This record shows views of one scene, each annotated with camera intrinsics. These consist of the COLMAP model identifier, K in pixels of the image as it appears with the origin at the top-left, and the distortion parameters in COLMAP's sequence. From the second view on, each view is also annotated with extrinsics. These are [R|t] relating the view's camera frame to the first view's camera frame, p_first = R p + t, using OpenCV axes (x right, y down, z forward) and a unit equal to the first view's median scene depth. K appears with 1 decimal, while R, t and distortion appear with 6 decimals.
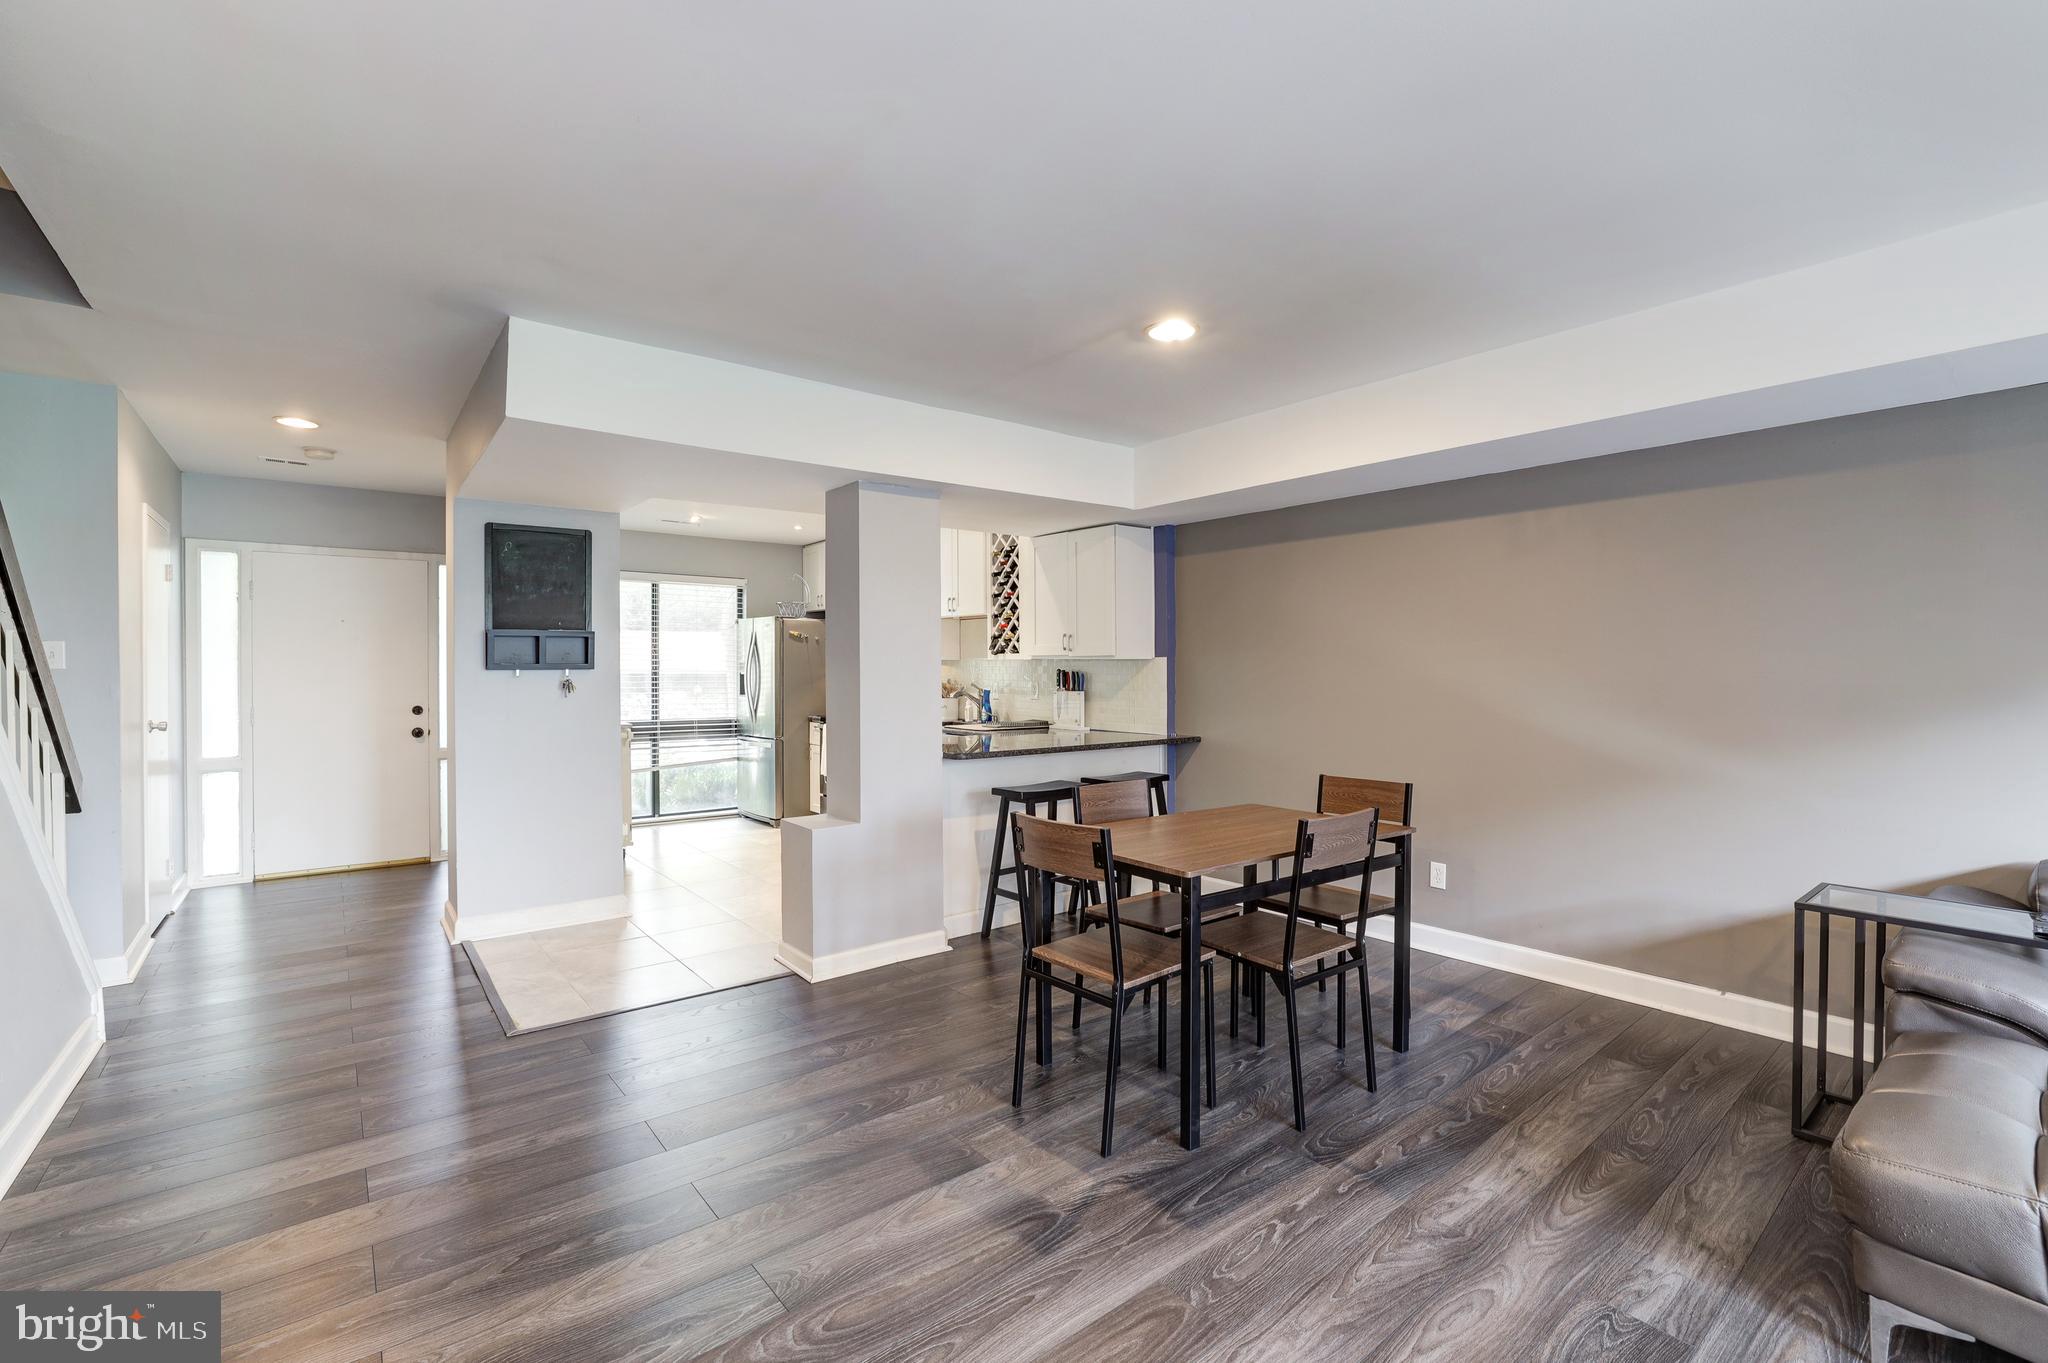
lens RADIAL K [[886.5, 0, 1023.4], [0, 886.5, 672.1], [0, 0, 1]] dist [-0.051080, 0.019685]
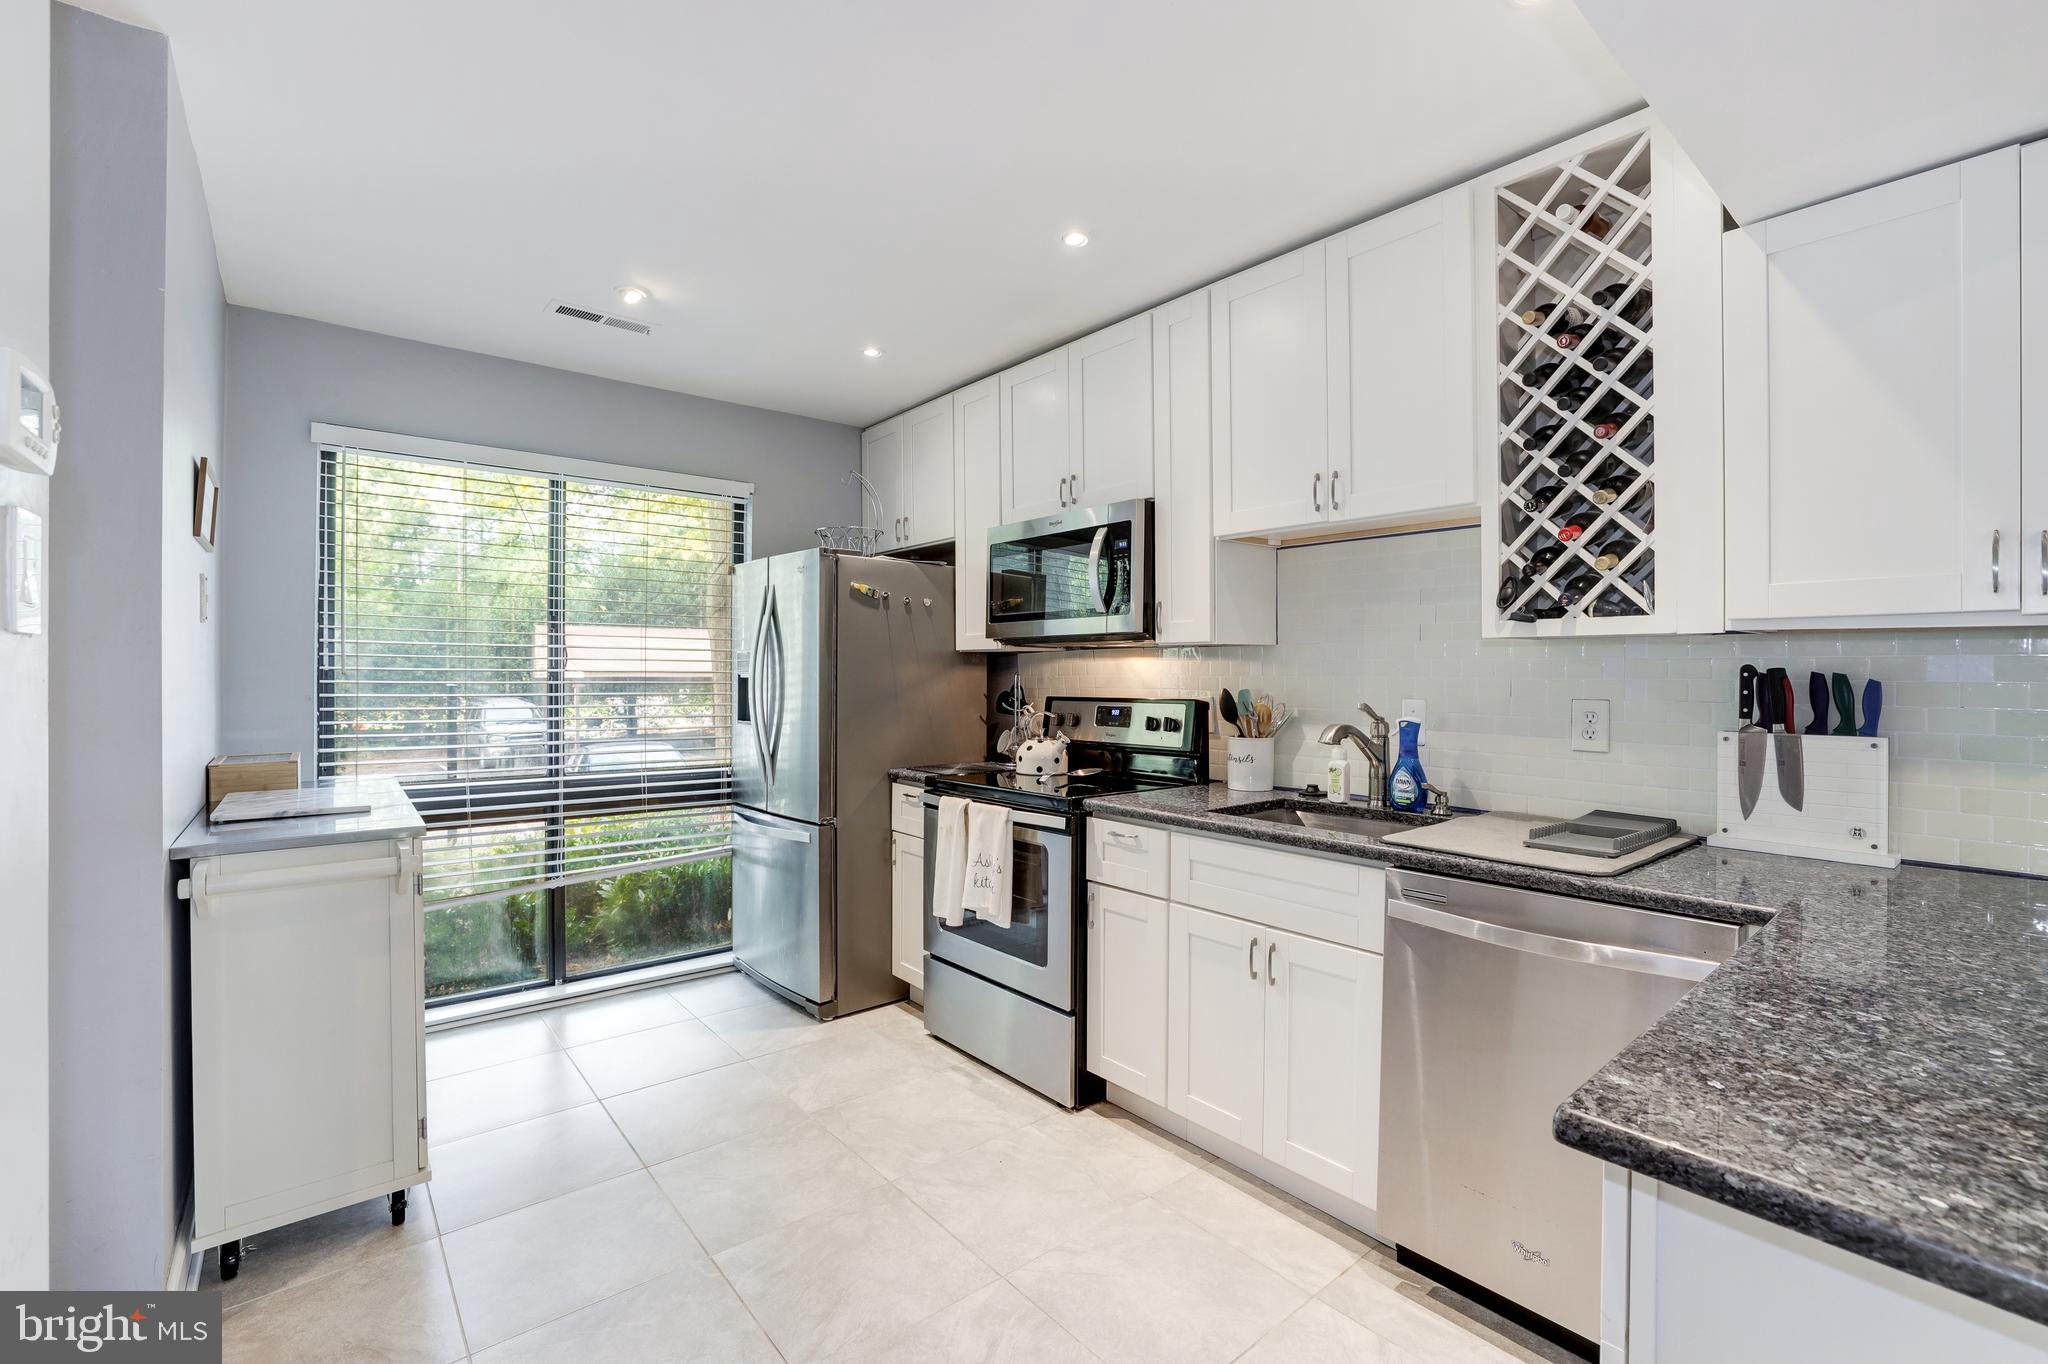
lens RADIAL K [[886.5, 0, 1023.4], [0, 886.5, 672.6], [0, 0, 1]] dist [-0.051080, 0.019685]
pose [[0.999918, 0.003079, 0.012464, -0.260063], [-0.003029, 0.999987, -0.004034, 0.001566], [-0.012476, 0.003996, 0.999914, 0.783480]]
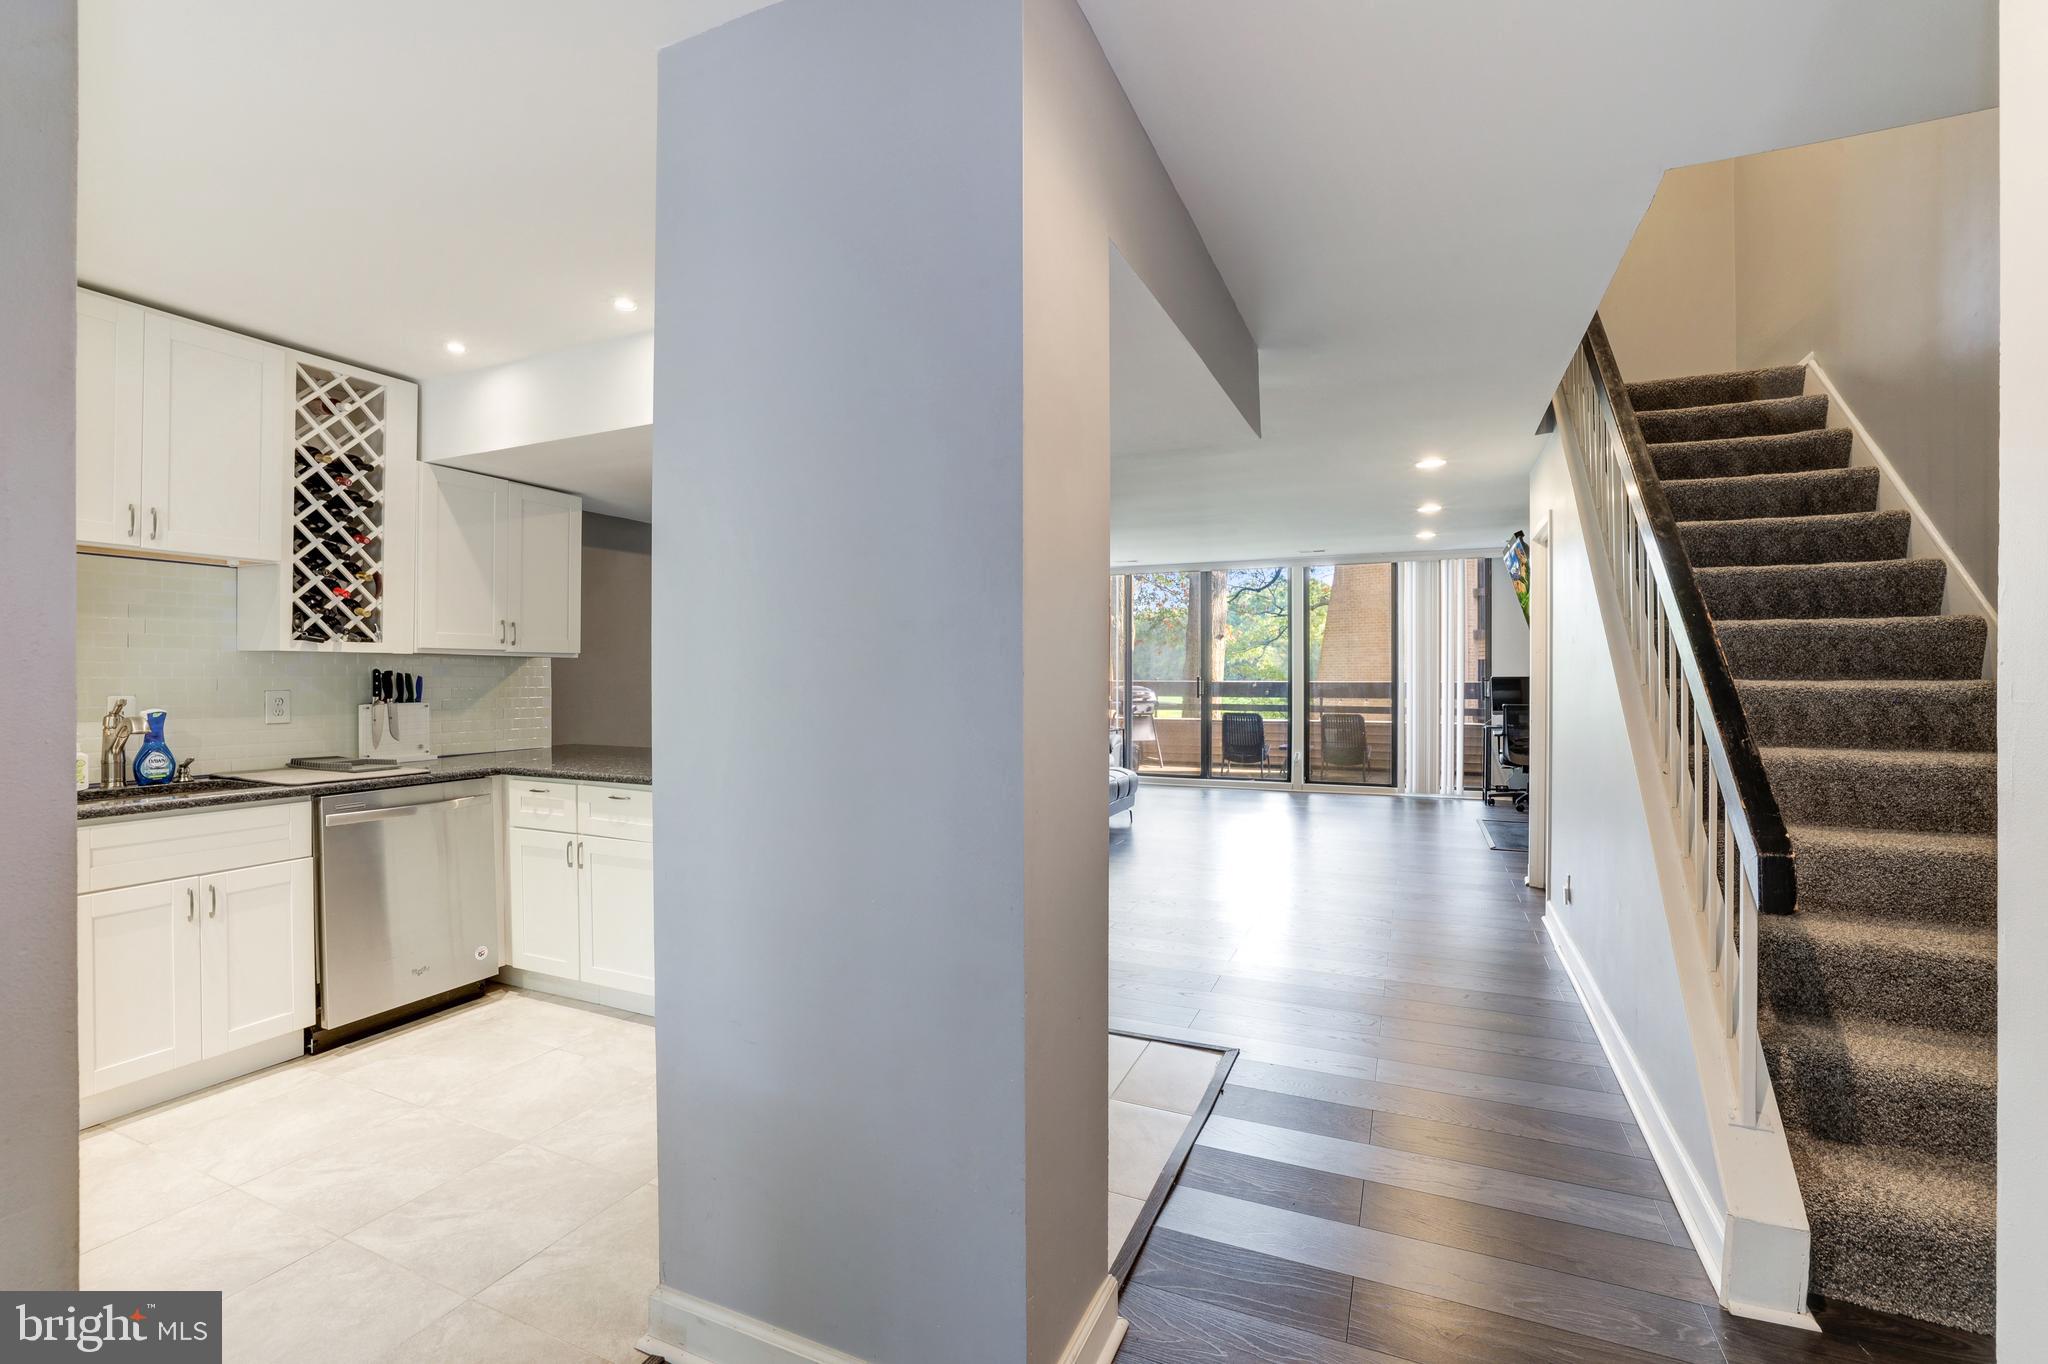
lens RADIAL K [[886.5, 0, 1023.4], [0, 886.5, 672.6], [0, 0, 1]] dist [-0.051080, 0.019685]
pose [[-0.454140, 0.001183, 0.890930, -0.811187], [0.003013, 0.999995, 0.000208, 0.000093], [-0.890925, 0.002778, -0.454141, 0.990453]]
